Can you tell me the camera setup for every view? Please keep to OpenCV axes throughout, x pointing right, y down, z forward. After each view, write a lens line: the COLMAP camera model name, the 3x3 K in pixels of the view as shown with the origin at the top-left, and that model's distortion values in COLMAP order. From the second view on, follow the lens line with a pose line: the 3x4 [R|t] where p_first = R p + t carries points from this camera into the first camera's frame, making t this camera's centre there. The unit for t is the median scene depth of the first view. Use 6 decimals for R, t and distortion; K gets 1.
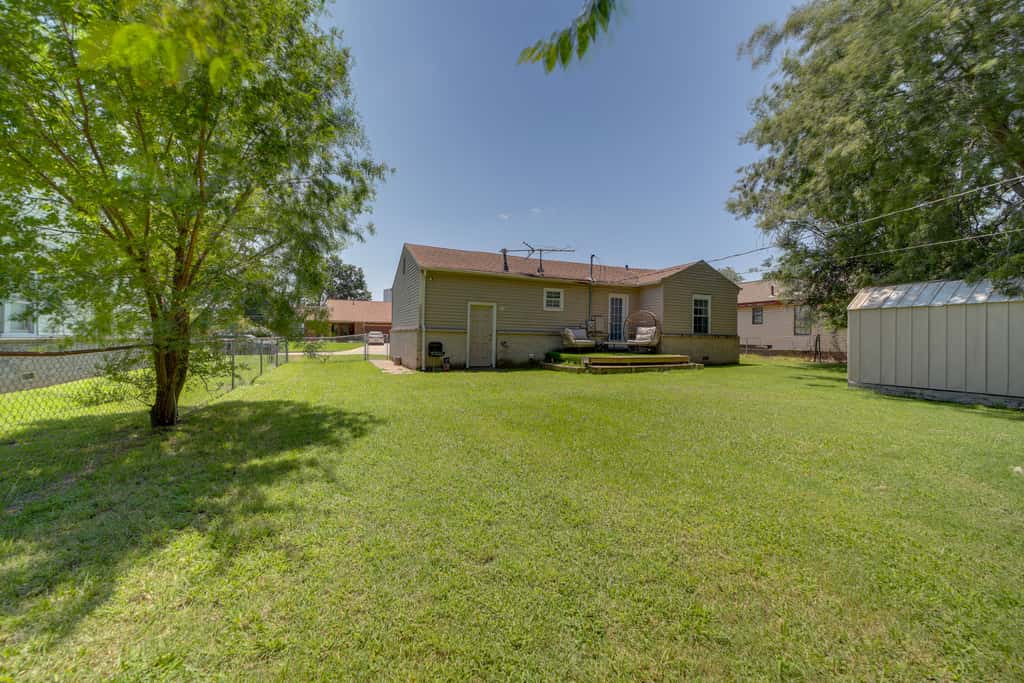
lens RADIAL K [[407.5, 0, 512.0], [0, 407.5, 341.5], [0, 0, 1]] dist [-0.001011, -0.000148]
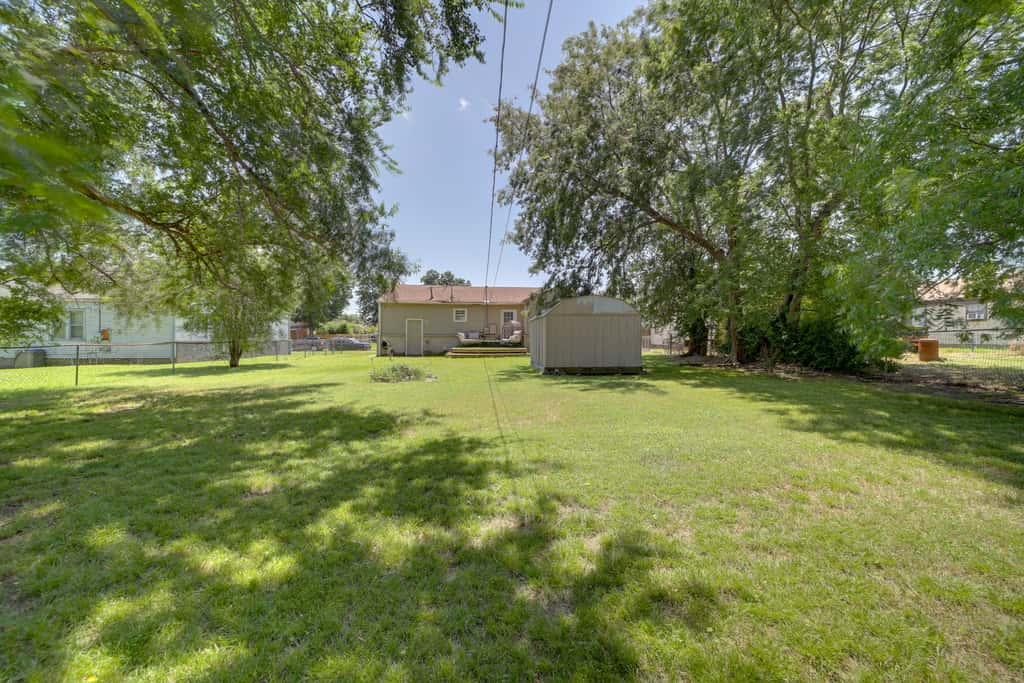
lens RADIAL K [[407.5, 0, 512.0], [0, 407.5, 341.5], [0, 0, 1]] dist [-0.001011, -0.000148]
pose [[0.945345, -0.008112, -0.325971, 0.844571], [0.007300, 0.999966, -0.003714, 0.013308], [0.325991, 0.001132, 0.945372, -0.511299]]
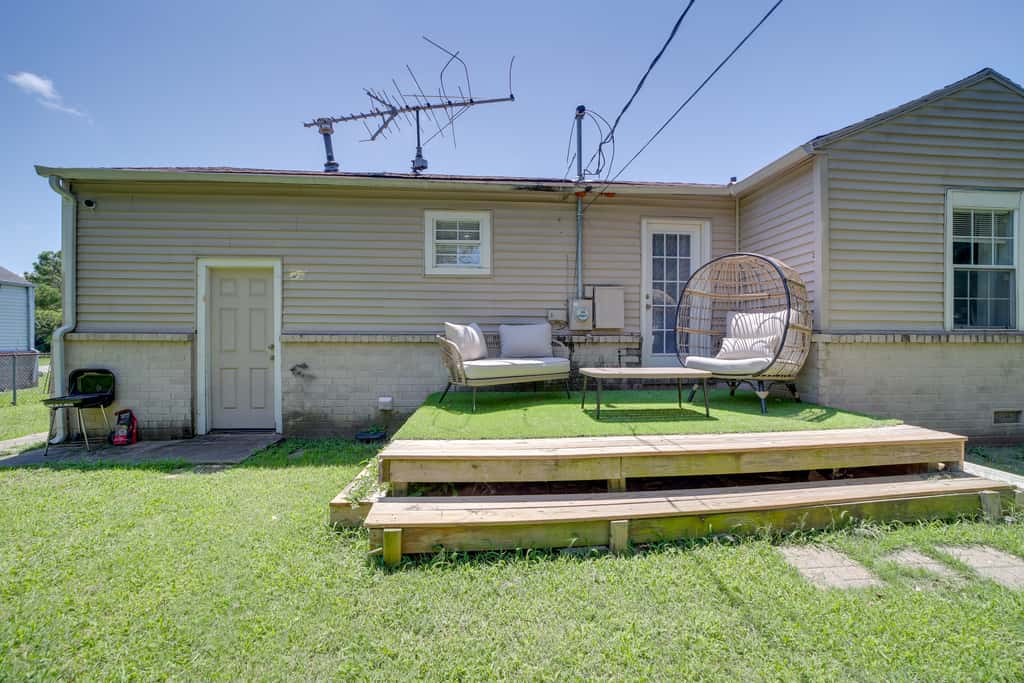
lens RADIAL K [[407.5, 0, 512.0], [0, 407.5, 341.5], [0, 0, 1]] dist [-0.001011, -0.000148]
pose [[0.947490, -0.013537, -0.319497, 0.259256], [0.014680, 0.999892, 0.001168, -0.016464], [0.319447, -0.005797, 0.947586, 0.672949]]
